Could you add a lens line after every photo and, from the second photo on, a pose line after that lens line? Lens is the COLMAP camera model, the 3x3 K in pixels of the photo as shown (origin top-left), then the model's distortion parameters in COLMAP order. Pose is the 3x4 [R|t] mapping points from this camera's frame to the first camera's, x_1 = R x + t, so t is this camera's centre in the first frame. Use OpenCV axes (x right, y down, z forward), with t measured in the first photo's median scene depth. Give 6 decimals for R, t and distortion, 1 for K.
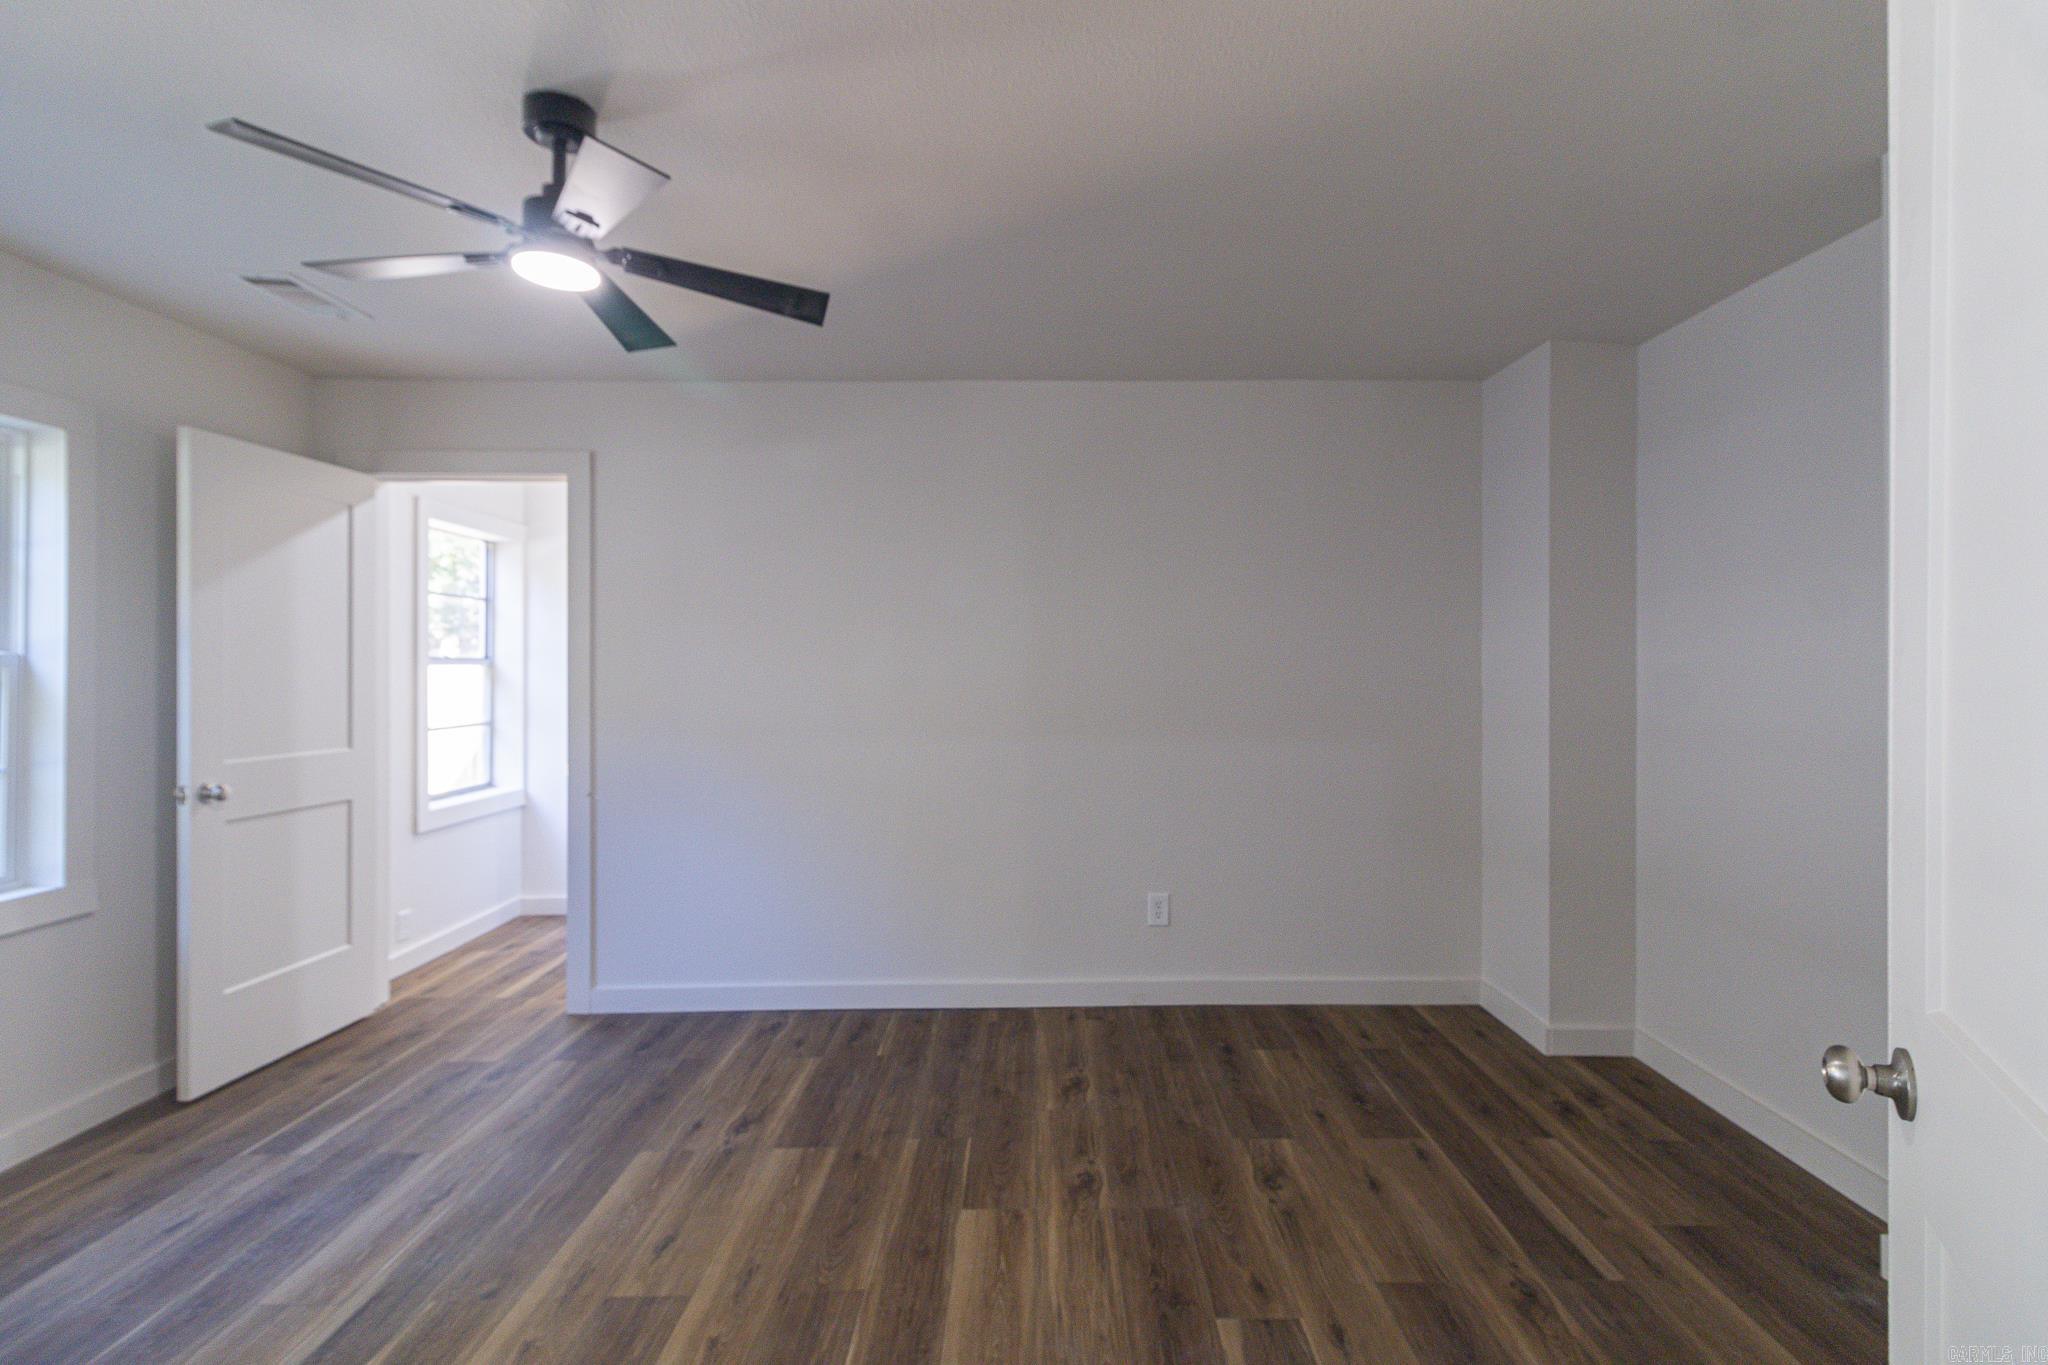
lens RADIAL K [[941.8, 0, 1028.5], [0, 941.8, 667.4], [0, 0, 1]] dist [-0.000739, 0.000657]
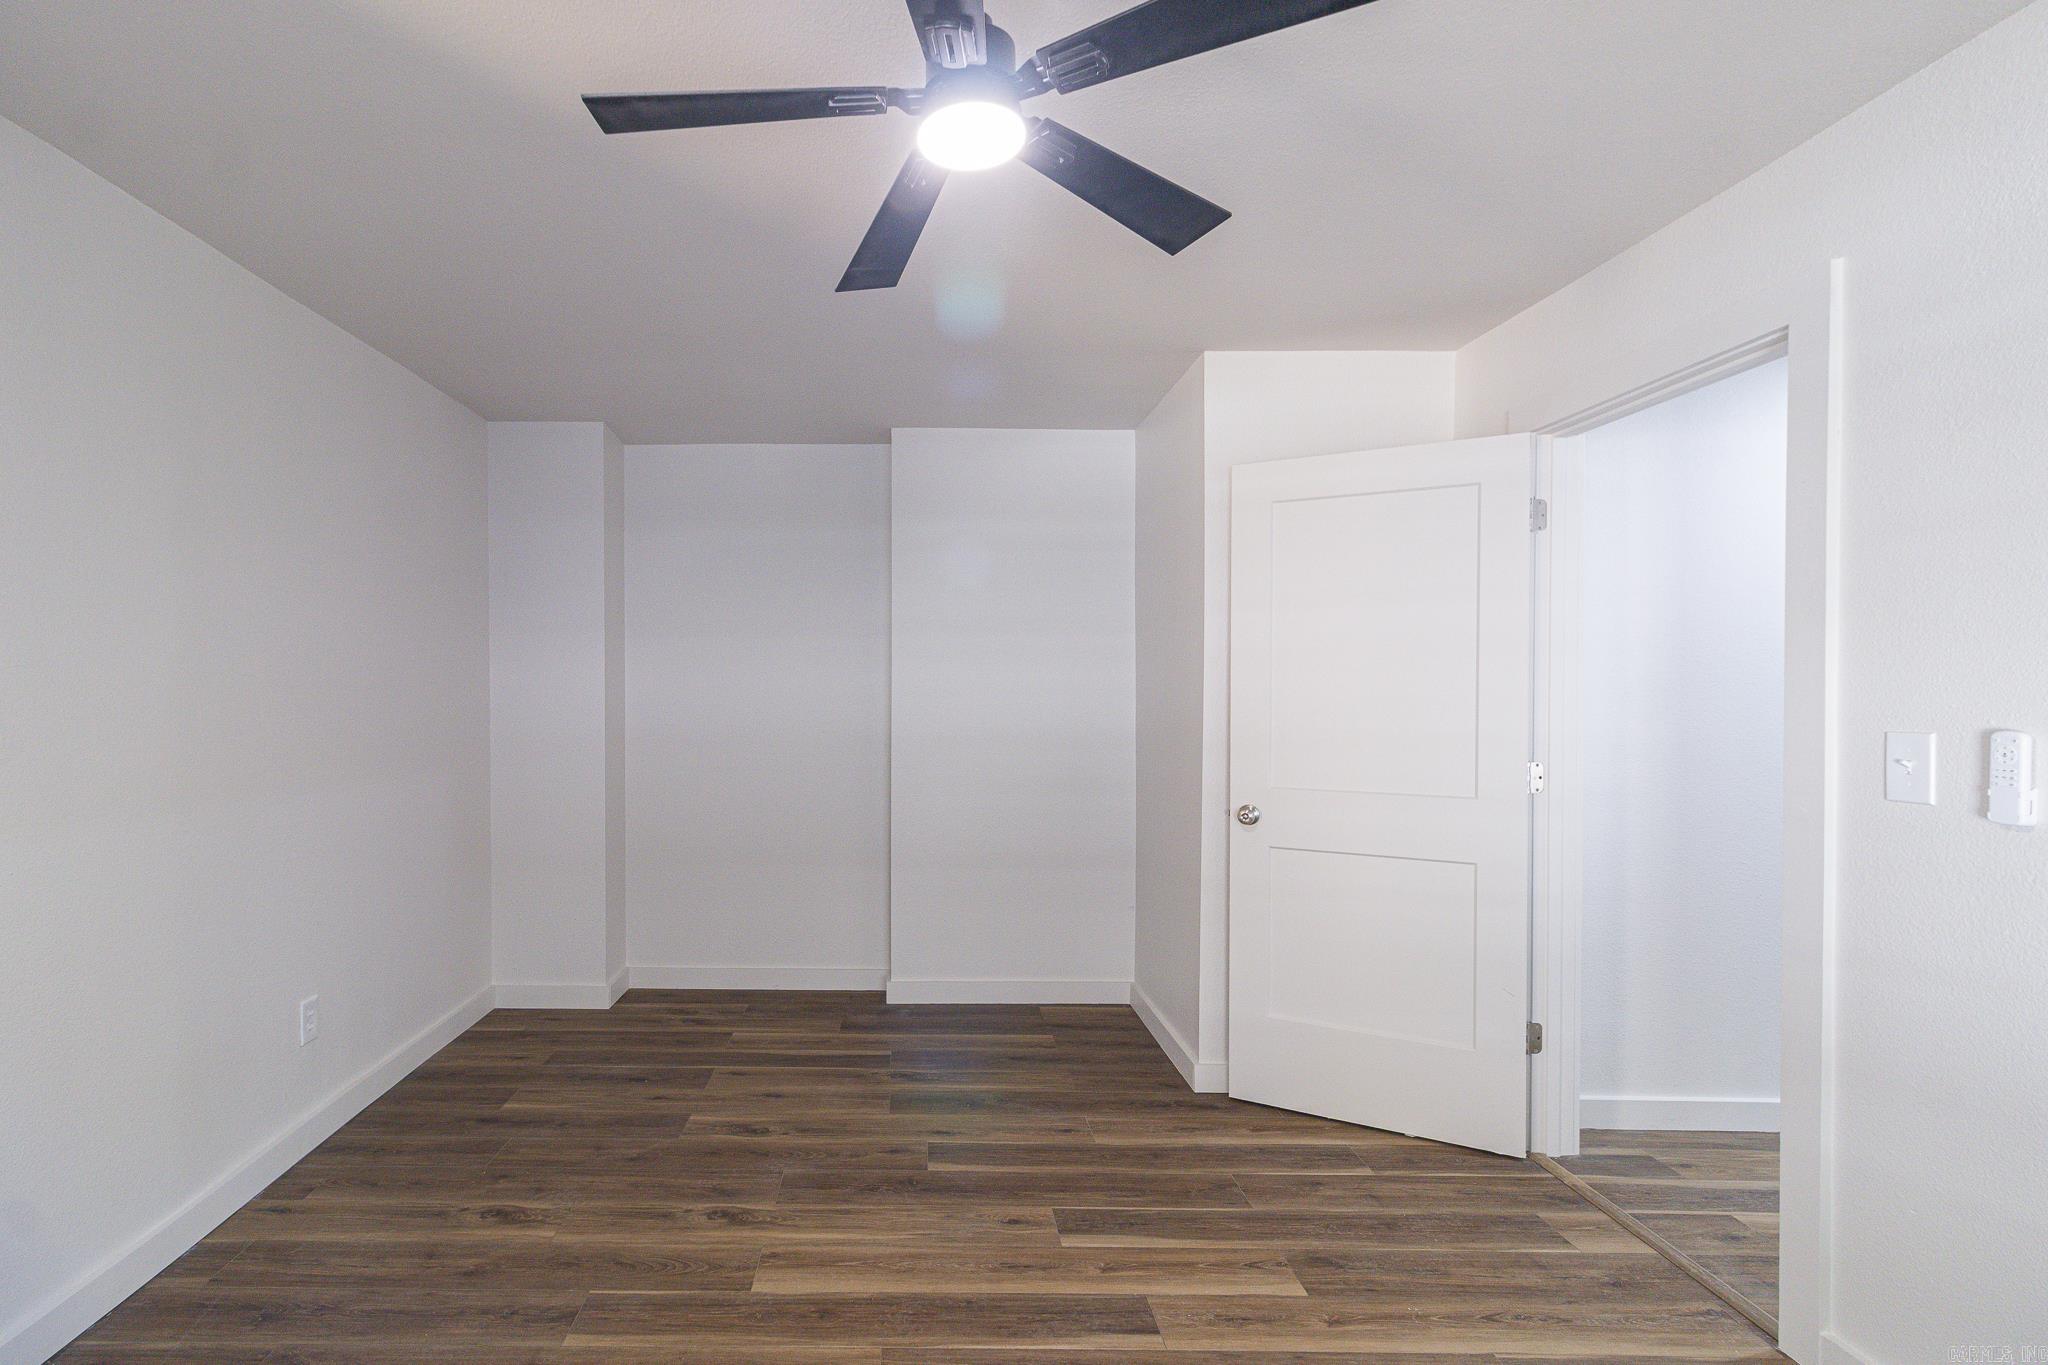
lens RADIAL K [[990.4, 0, 903.3], [0, 990.4, 695.3], [0, 0, 1]] dist [0.003469, 0.000018]
pose [[0.013368, -0.007074, 0.999886, -0.884023], [-0.002642, 0.999971, 0.007110, -0.006748], [-0.999907, -0.002737, 0.013349, 0.726482]]
